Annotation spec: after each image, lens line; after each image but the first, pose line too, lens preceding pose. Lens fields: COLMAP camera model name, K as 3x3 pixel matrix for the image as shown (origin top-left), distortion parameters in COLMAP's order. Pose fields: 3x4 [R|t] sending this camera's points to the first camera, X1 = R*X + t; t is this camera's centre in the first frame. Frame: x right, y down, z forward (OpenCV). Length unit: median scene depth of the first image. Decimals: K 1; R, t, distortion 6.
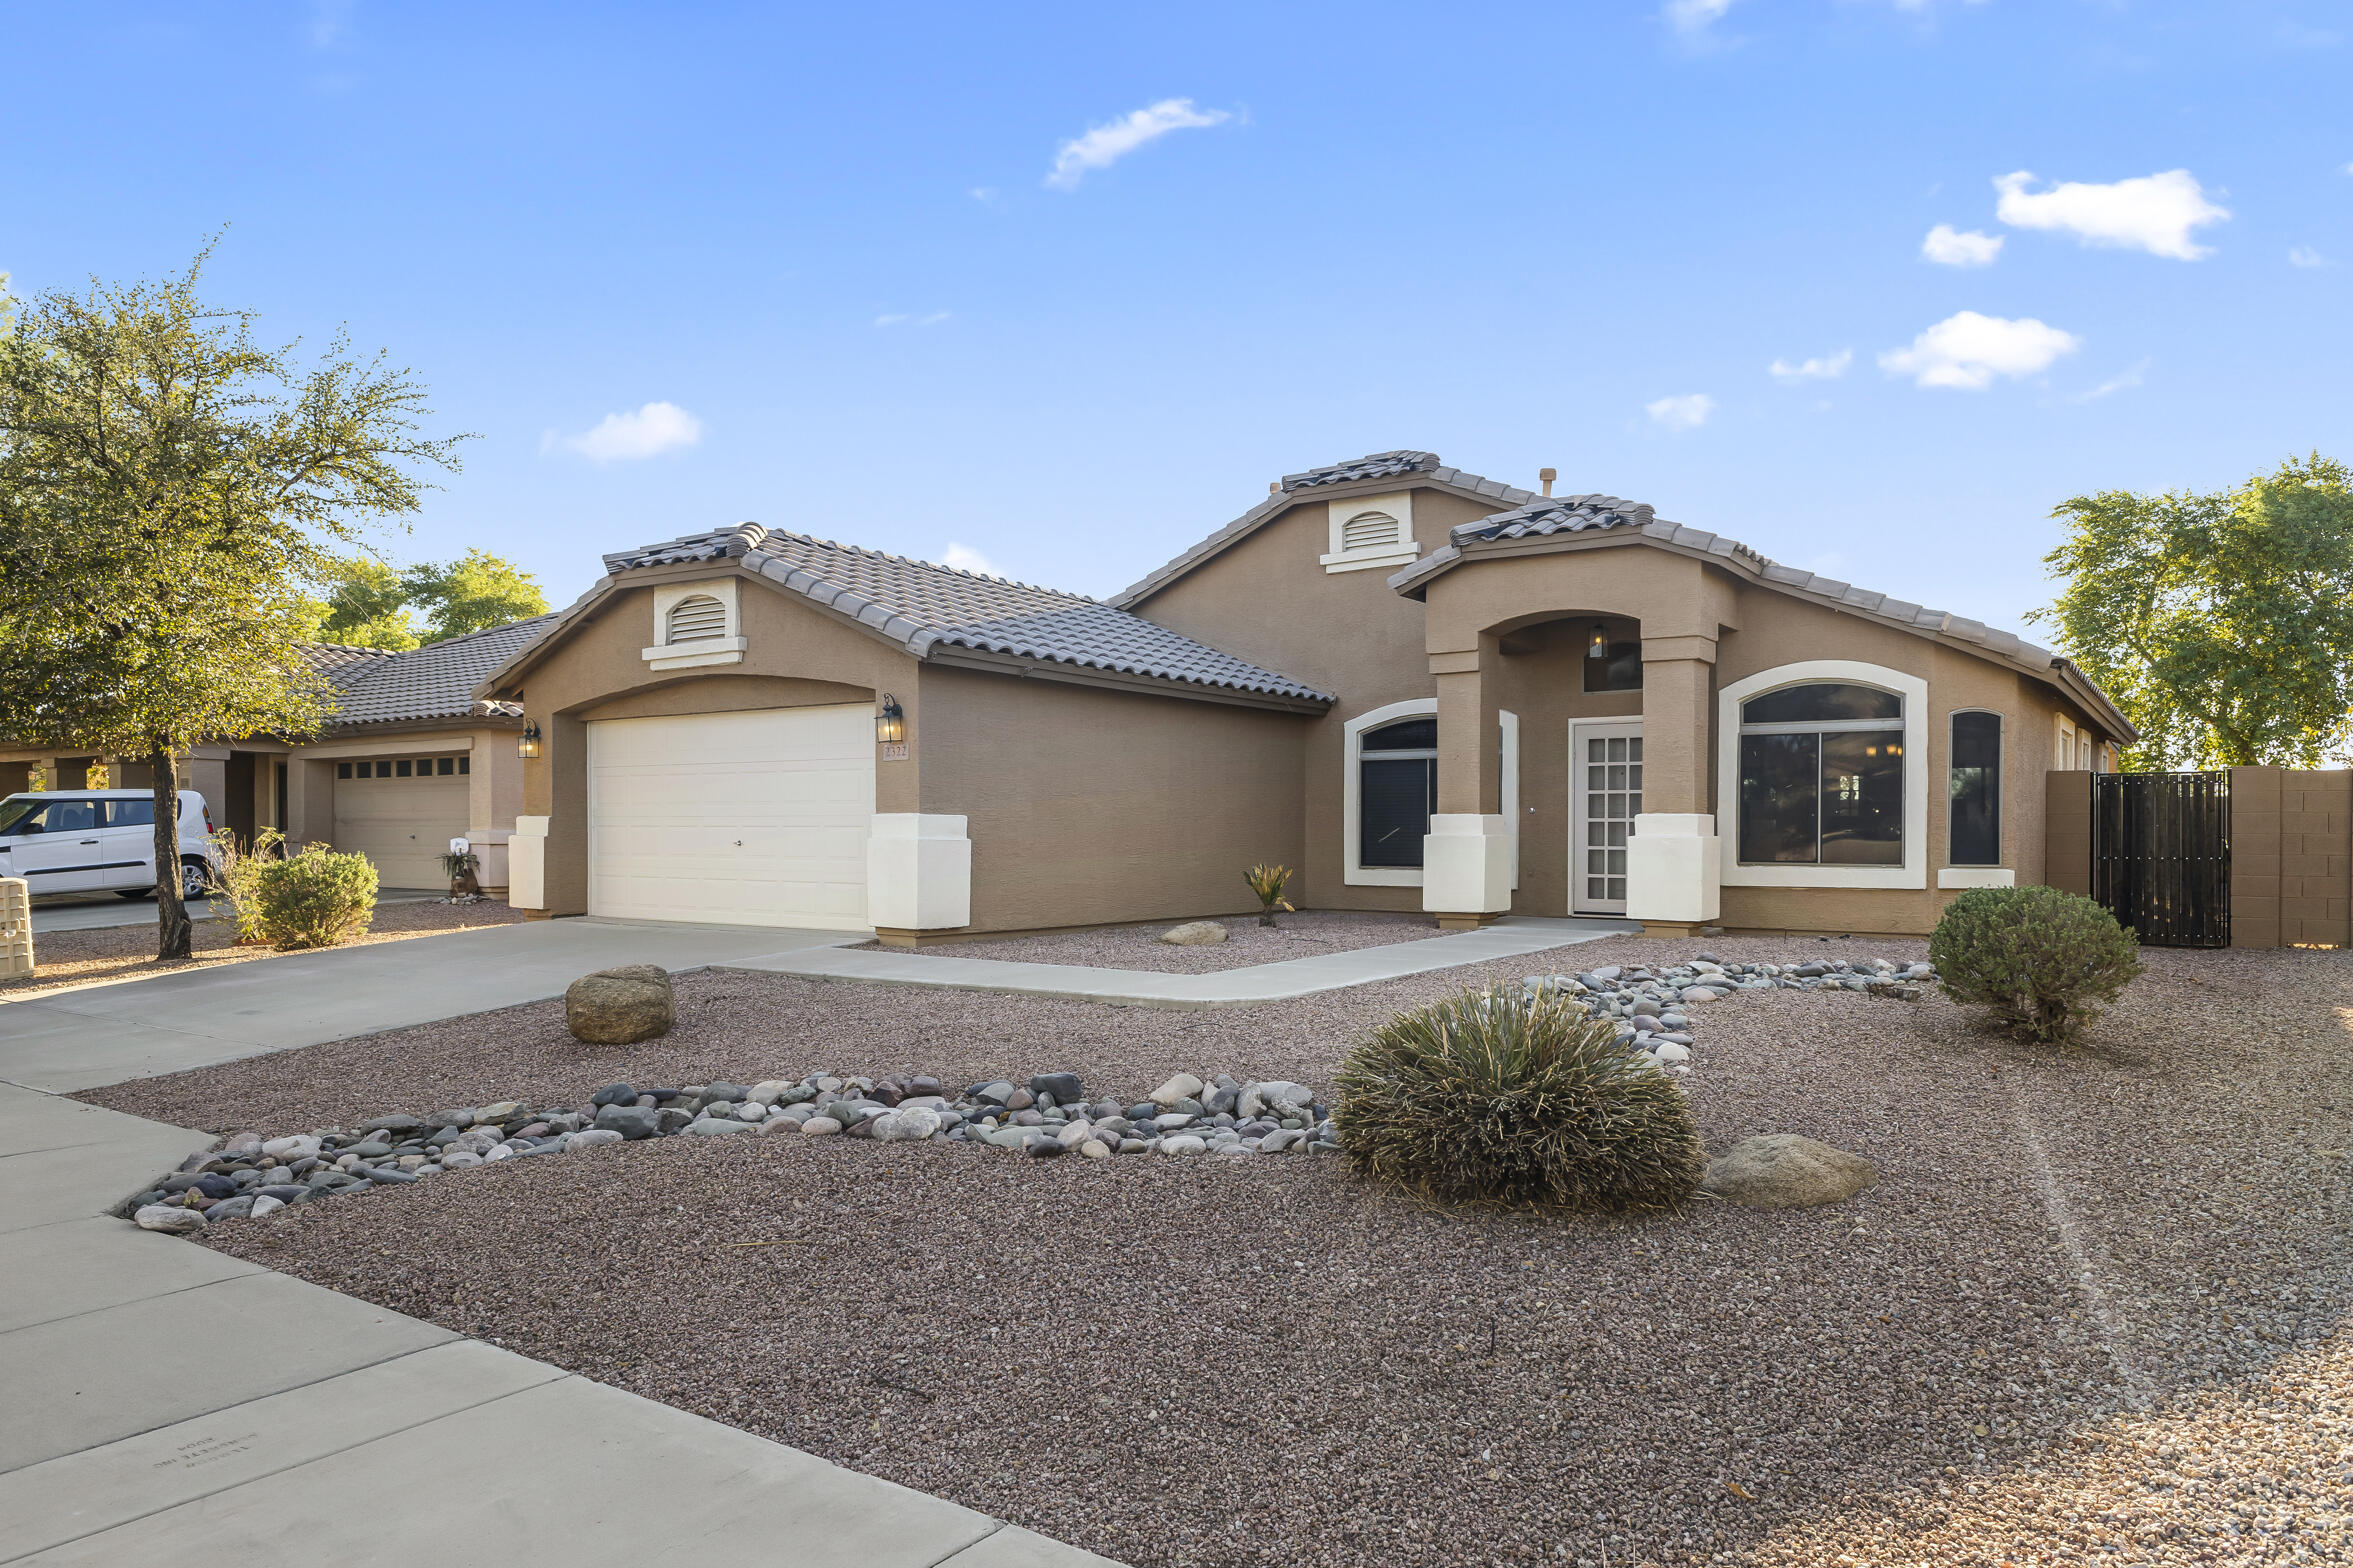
lens RADIAL K [[1503.5, 0, 1176.5], [0, 1503.5, 784.0], [0, 0, 1]] dist [0.000916, 0.000051]
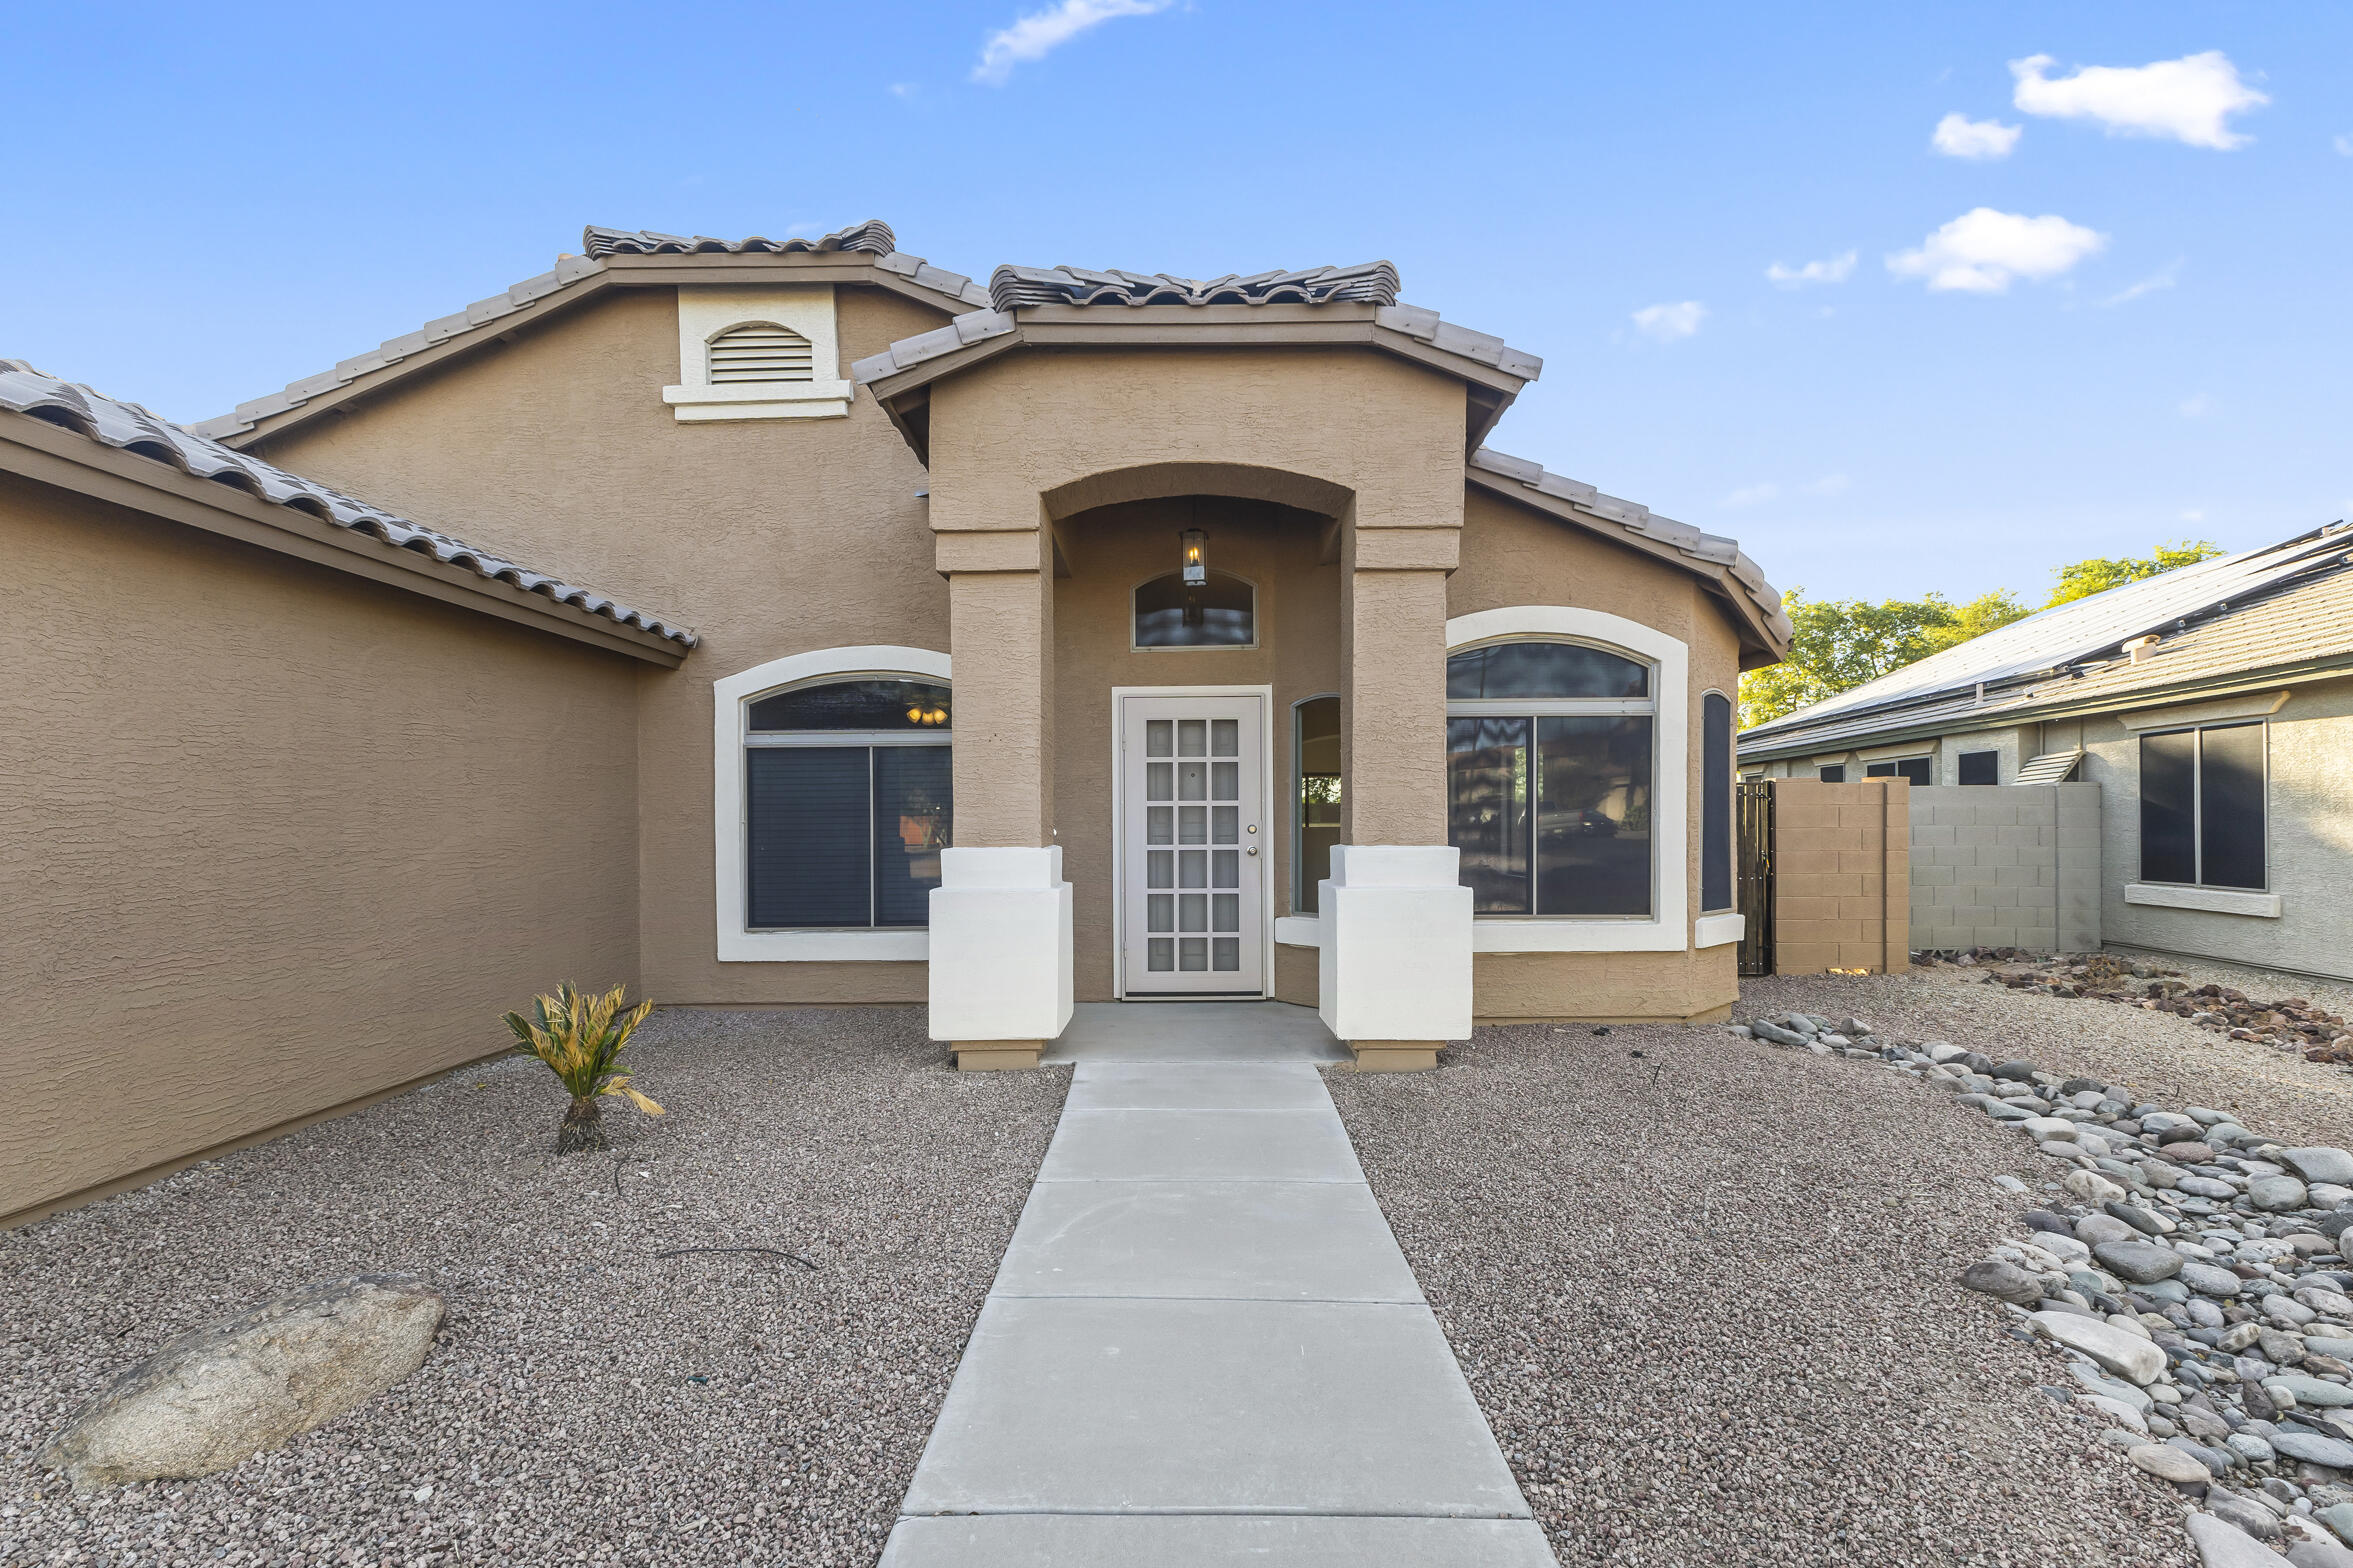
lens RADIAL K [[1073.8, 0, 1169.2], [0, 1073.8, 830.2], [0, 0, 1]] dist [0.002808, 0.000255]
pose [[0.831519, -0.012838, 0.555347, 0.030001], [-0.008568, 0.999318, 0.035930, 0.000245], [-0.555430, -0.034635, 0.830842, 0.620583]]
